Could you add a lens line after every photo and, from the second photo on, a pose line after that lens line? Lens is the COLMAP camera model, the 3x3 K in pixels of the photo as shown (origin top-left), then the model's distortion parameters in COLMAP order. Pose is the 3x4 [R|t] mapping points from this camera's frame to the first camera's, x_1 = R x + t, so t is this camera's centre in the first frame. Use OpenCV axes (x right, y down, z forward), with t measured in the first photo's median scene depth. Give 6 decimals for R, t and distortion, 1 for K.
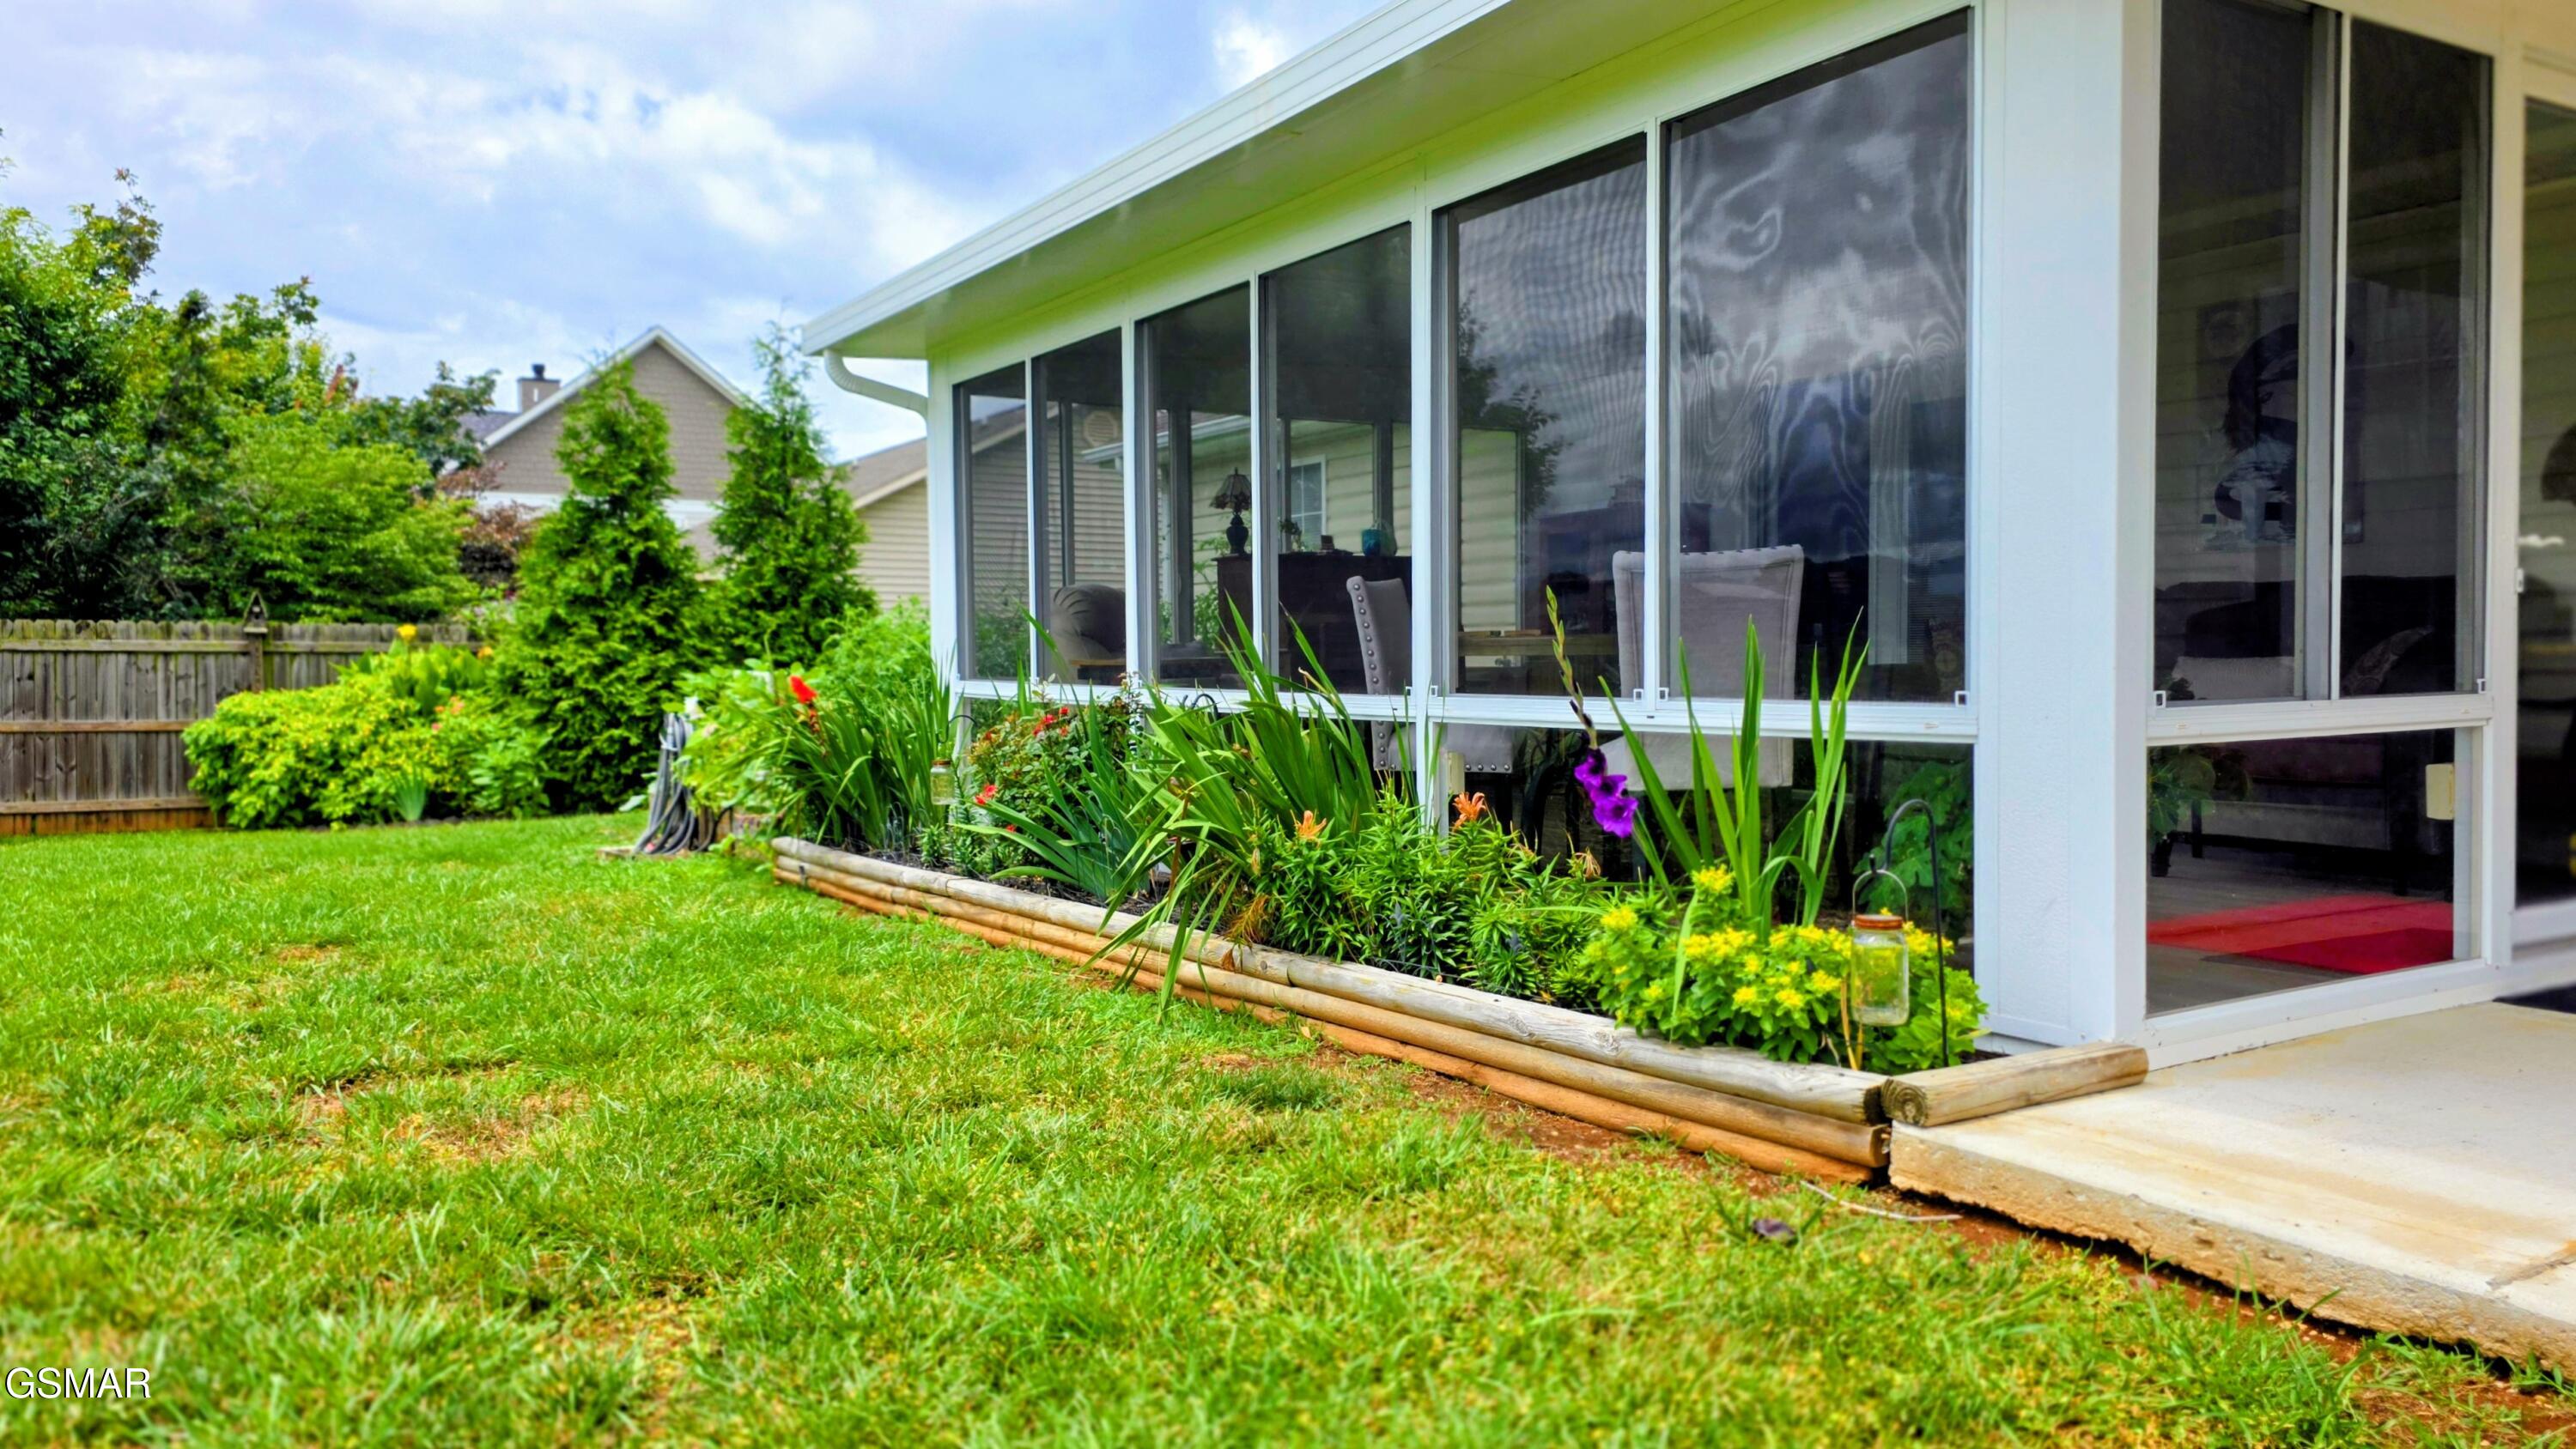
lens RADIAL K [[1825.7, 0, 1288.0], [0, 1825.7, 724.5], [0, 0, 1]] dist [-0.000339, 0.001470]
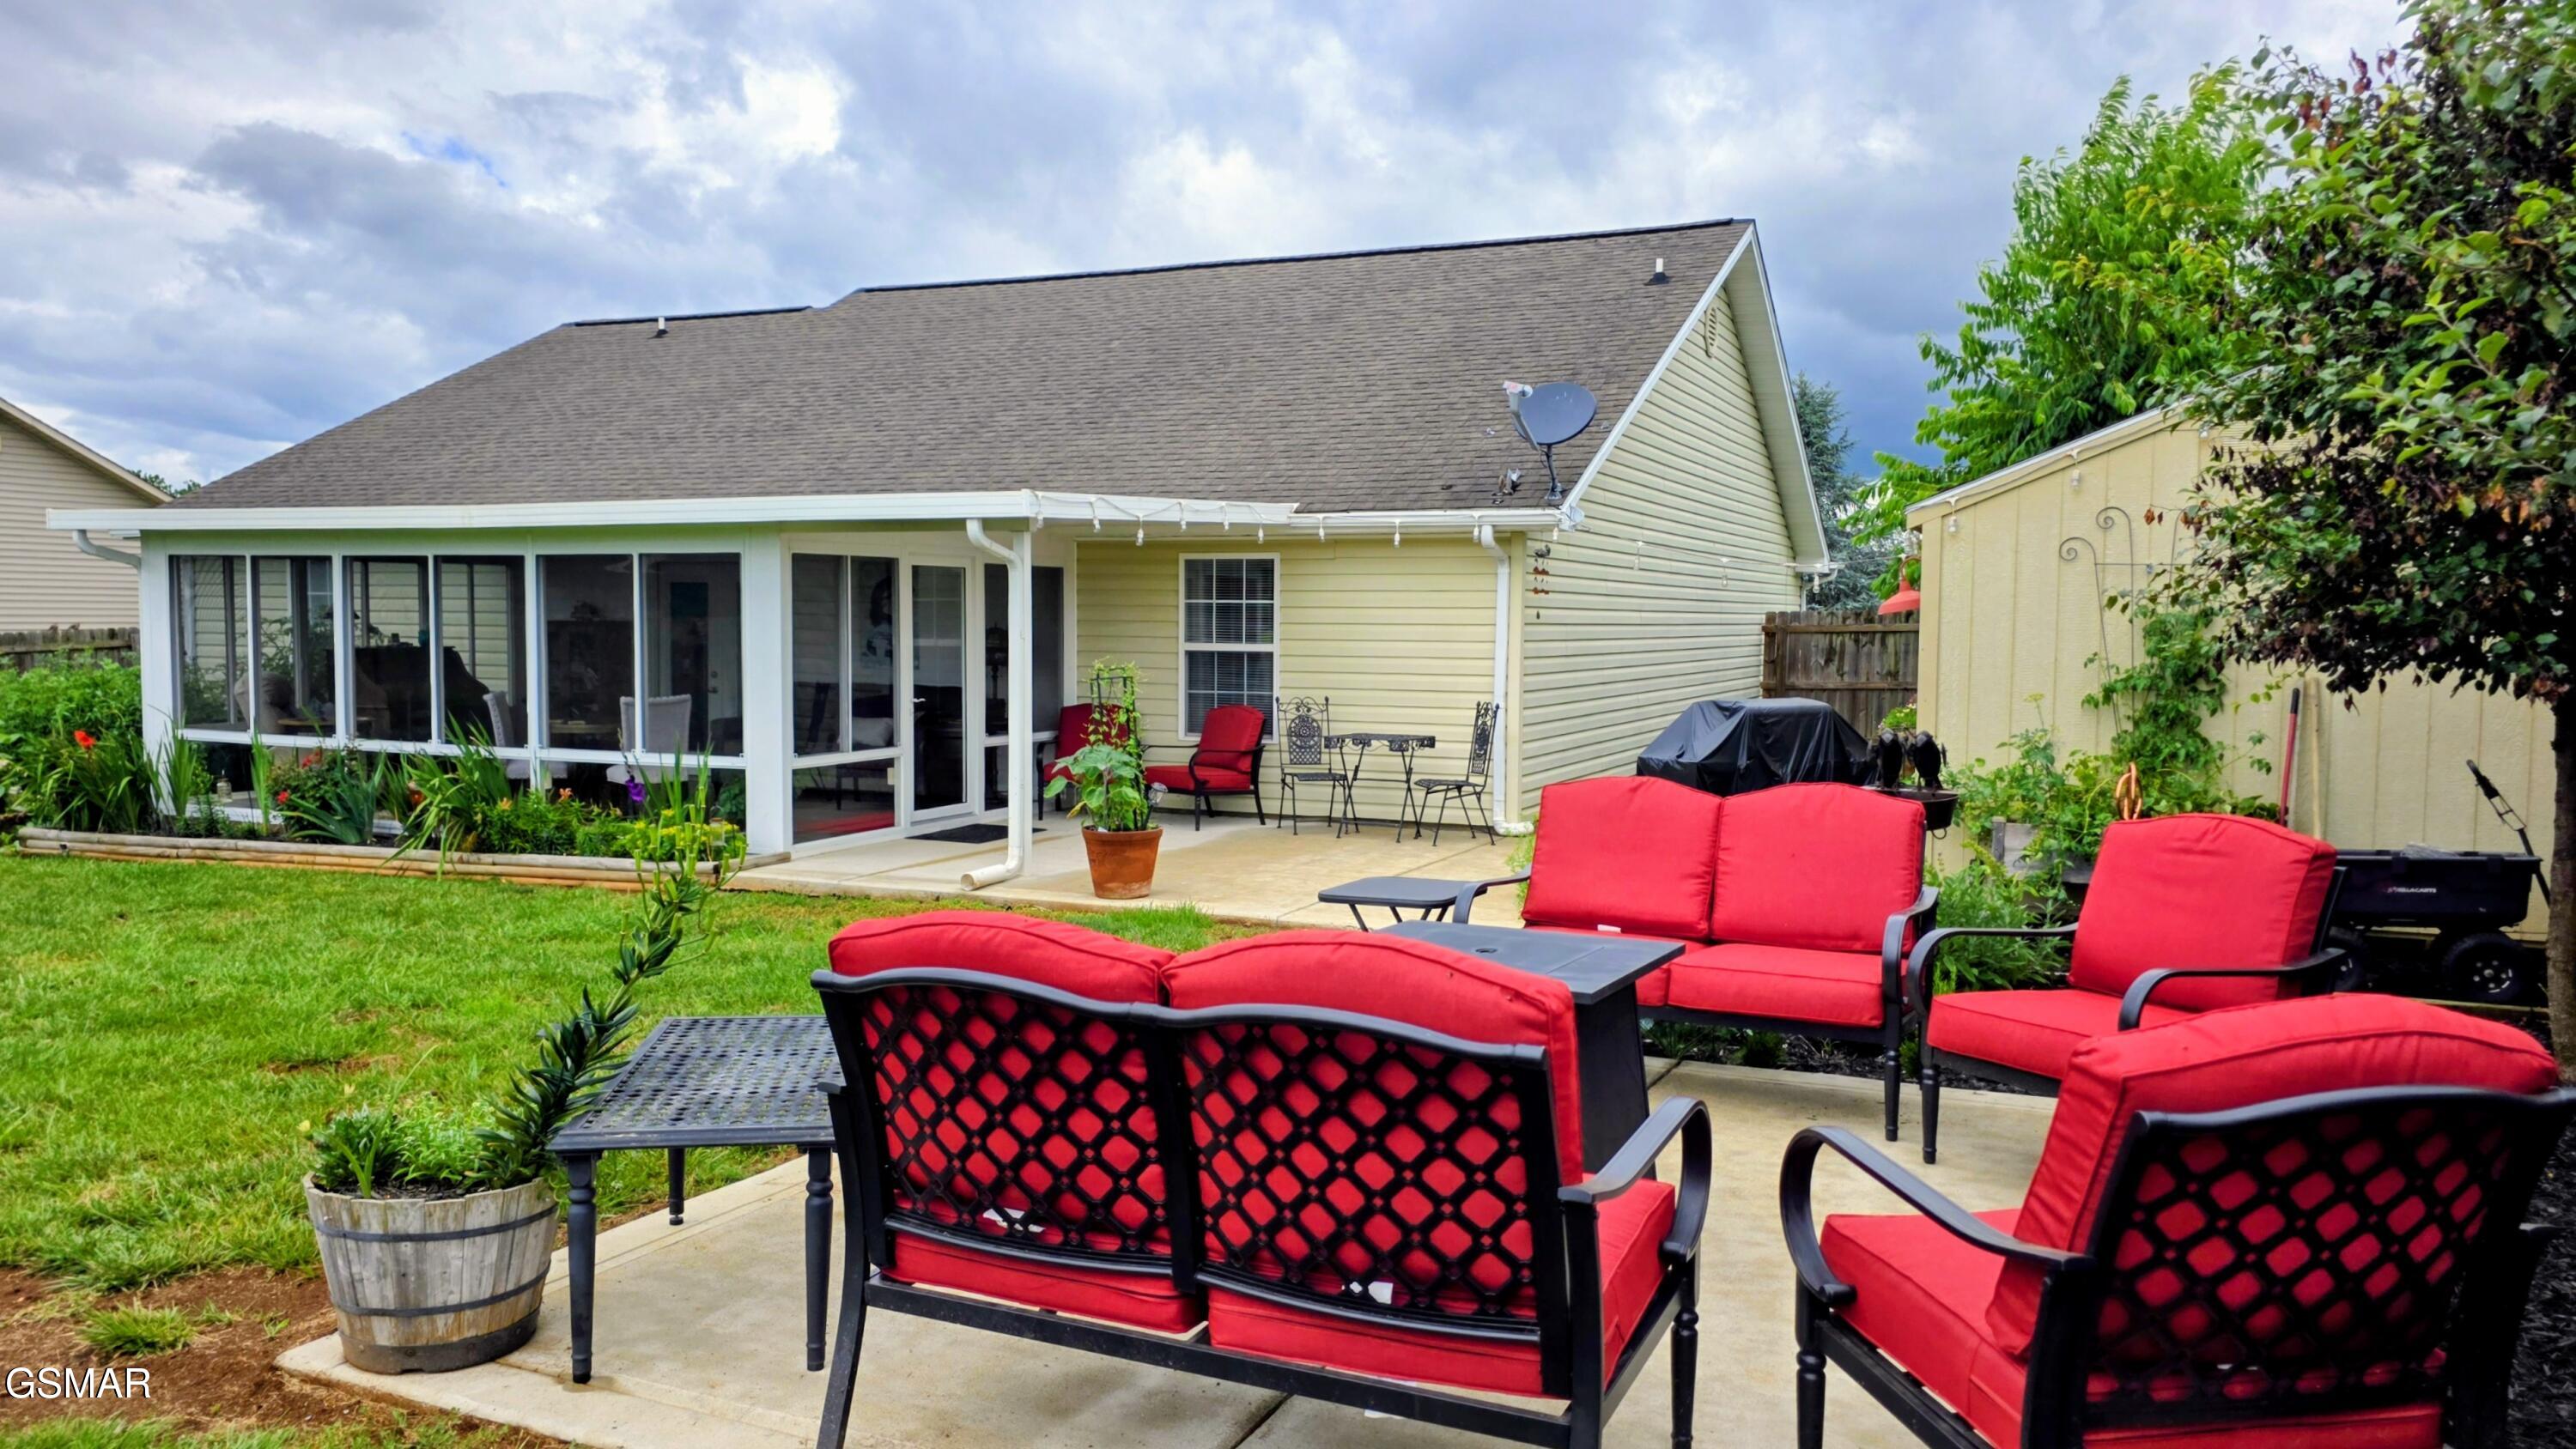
lens RADIAL K [[1825.7, 0, 1288.0], [0, 1825.7, 724.5], [0, 0, 1]] dist [-0.000339, 0.001470]
pose [[0.826103, -0.018875, 0.563203, -0.583214], [0.011237, 0.999792, 0.017025, -0.098159], [-0.563407, -0.007736, 0.826143, -1.974304]]
